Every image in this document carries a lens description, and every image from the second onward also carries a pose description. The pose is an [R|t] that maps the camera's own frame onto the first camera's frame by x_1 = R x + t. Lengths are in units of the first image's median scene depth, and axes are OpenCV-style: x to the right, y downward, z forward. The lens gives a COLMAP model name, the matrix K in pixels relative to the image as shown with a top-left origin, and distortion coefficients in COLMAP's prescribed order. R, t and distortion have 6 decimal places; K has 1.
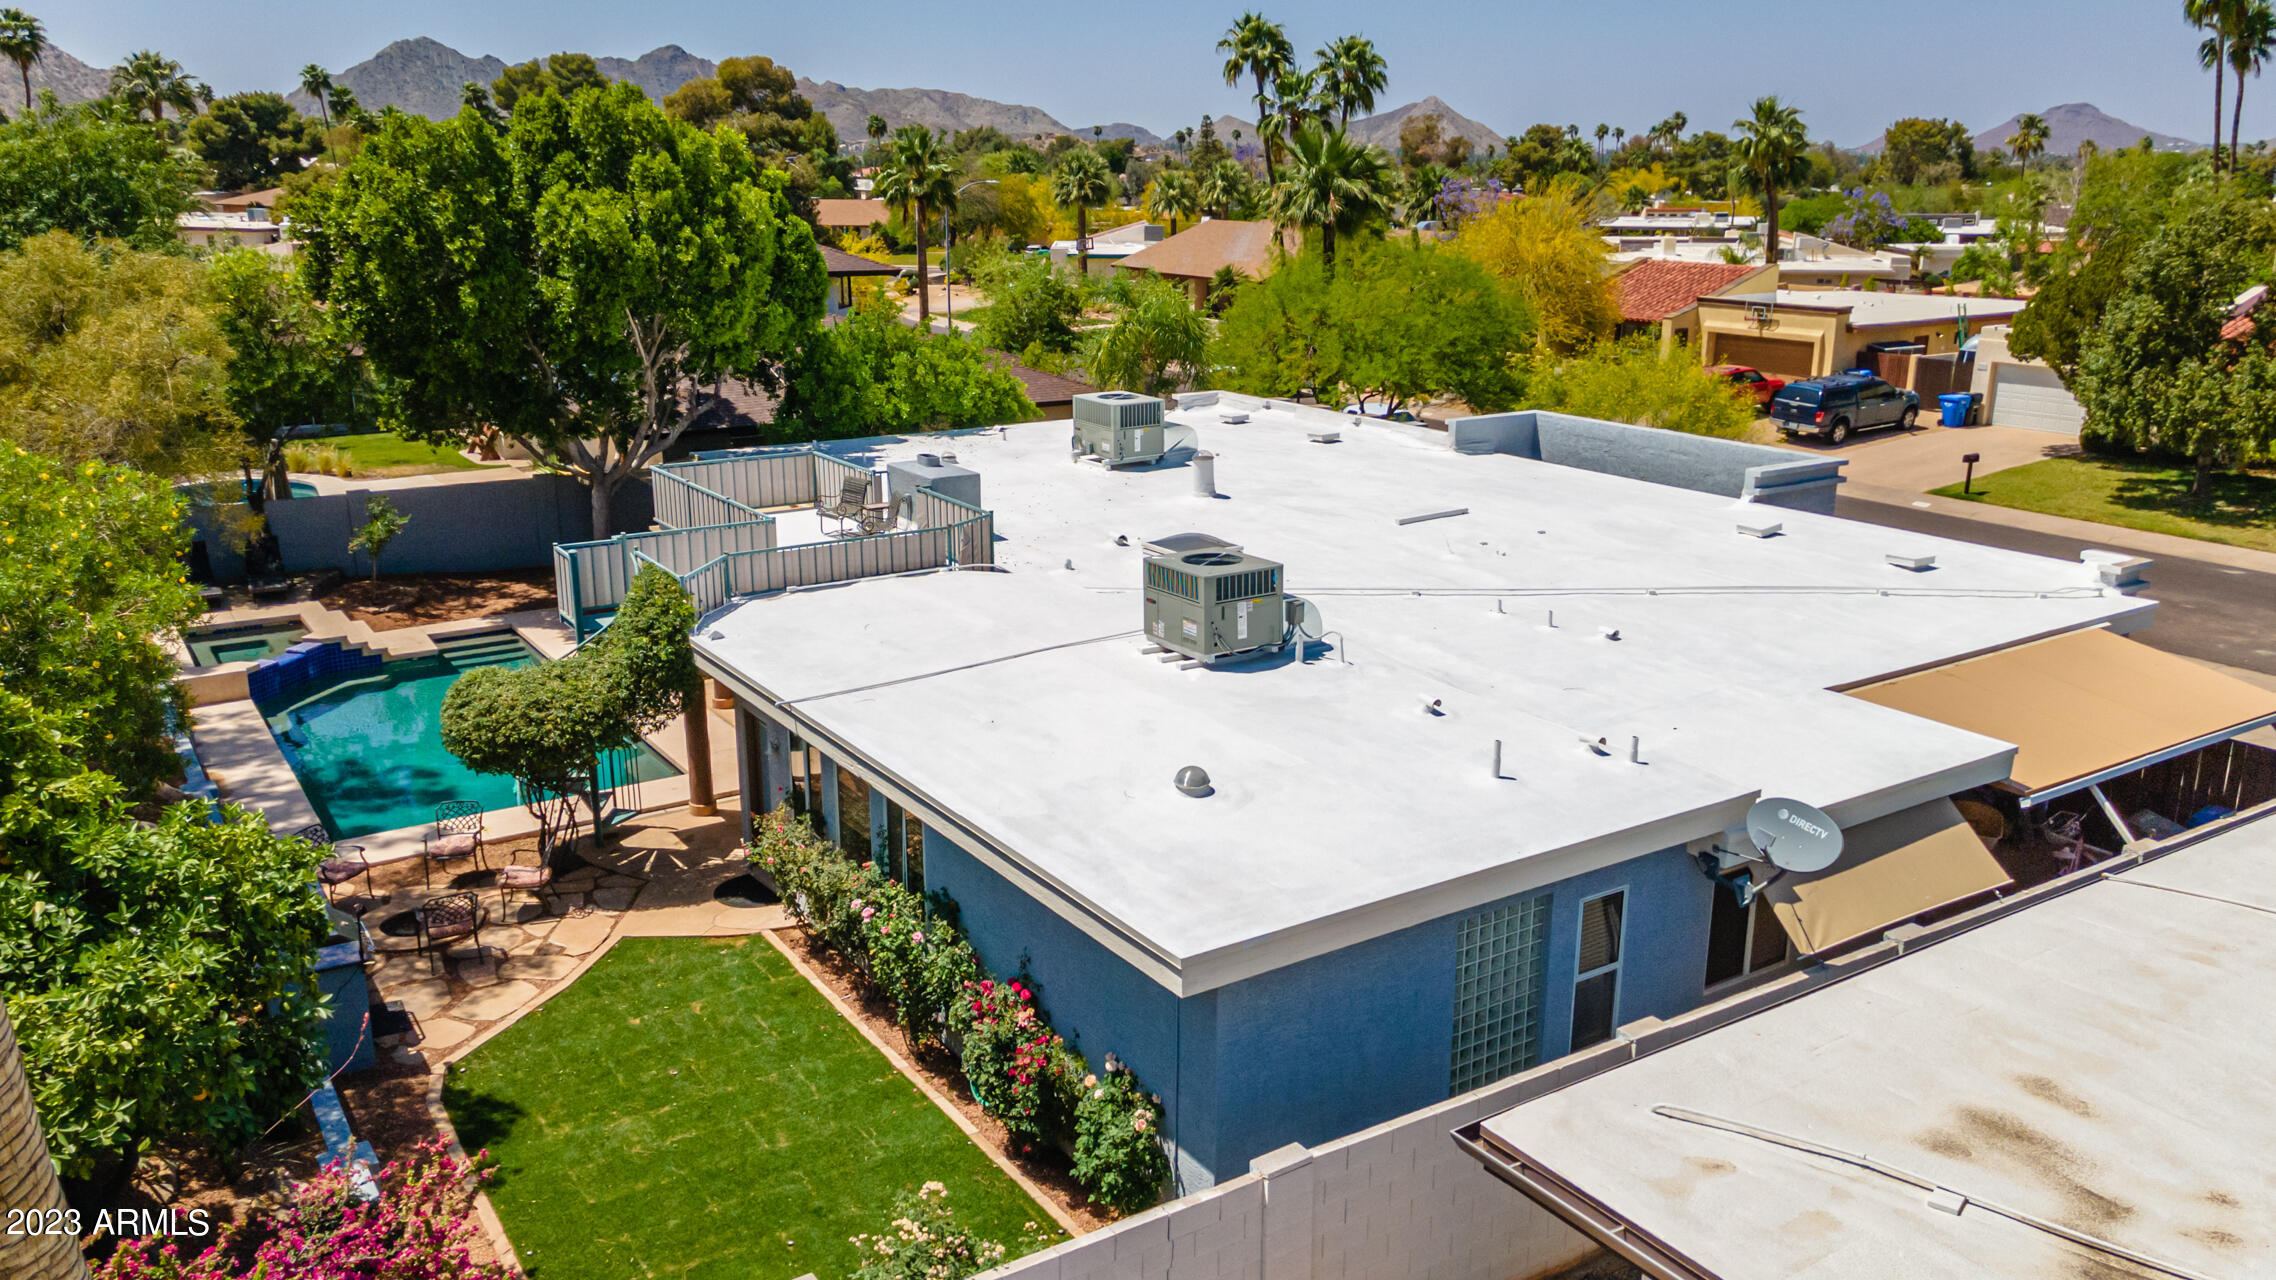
lens RADIAL K [[1707.4, 0, 1138.0], [0, 1707.4, 640.0], [0, 0, 1]] dist [0.015122, 0.073475]
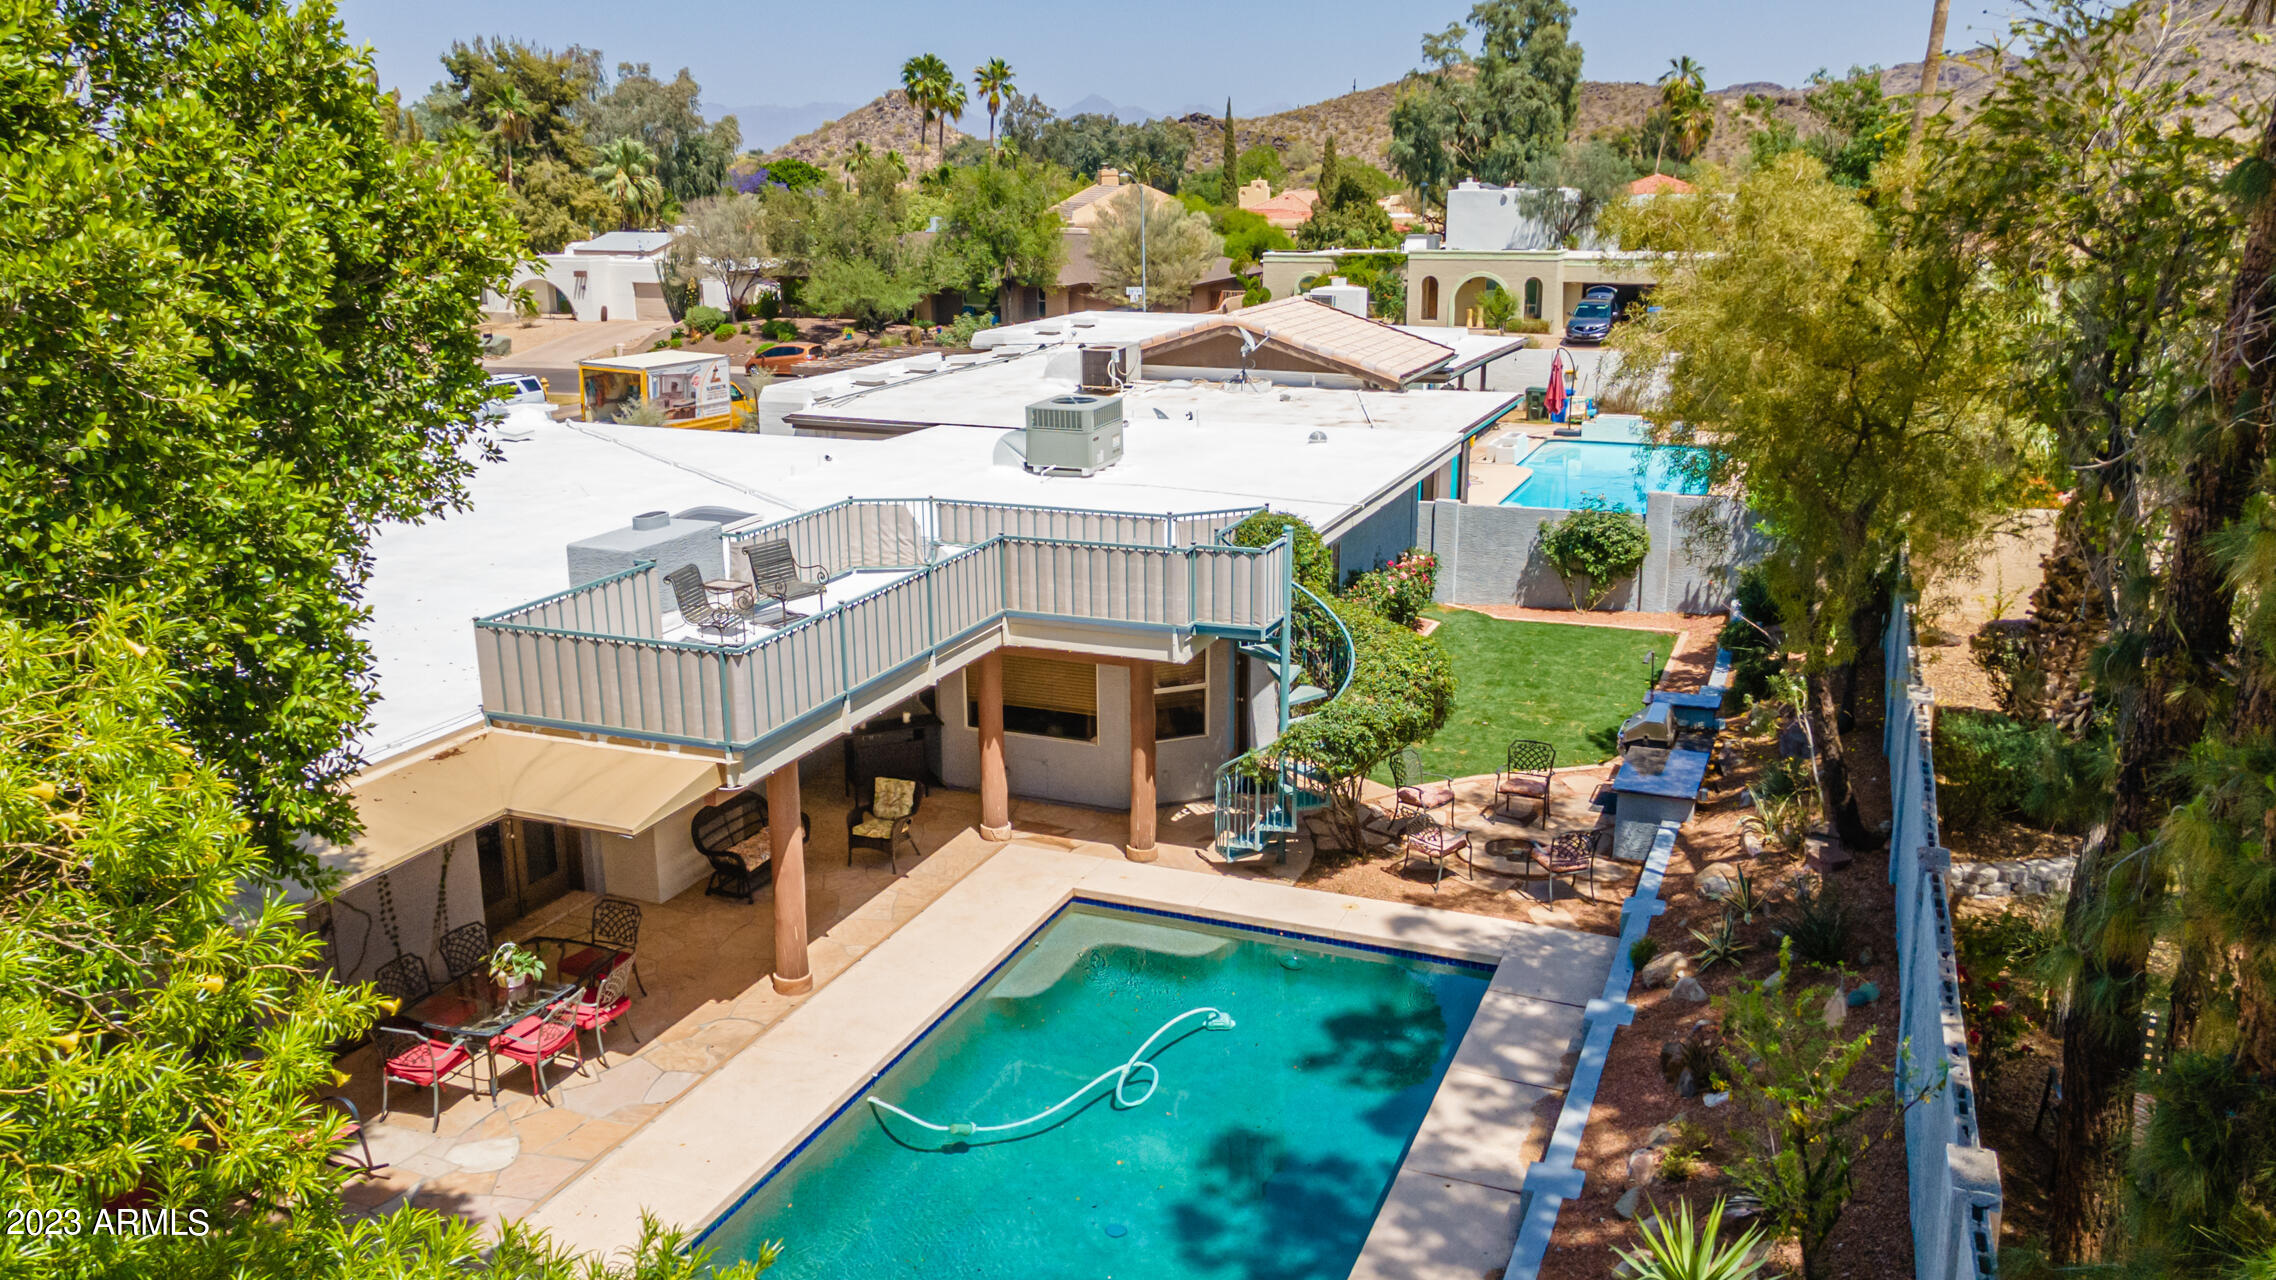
lens RADIAL K [[1707.4, 0, 1138.0], [0, 1707.4, 640.0], [0, 0, 1]] dist [0.015122, 0.073475]
pose [[-0.556616, -0.212906, 0.803026, -0.968748], [0.234887, 0.886834, 0.397937, -0.347722], [-0.796873, 0.410118, -0.443617, 1.429602]]
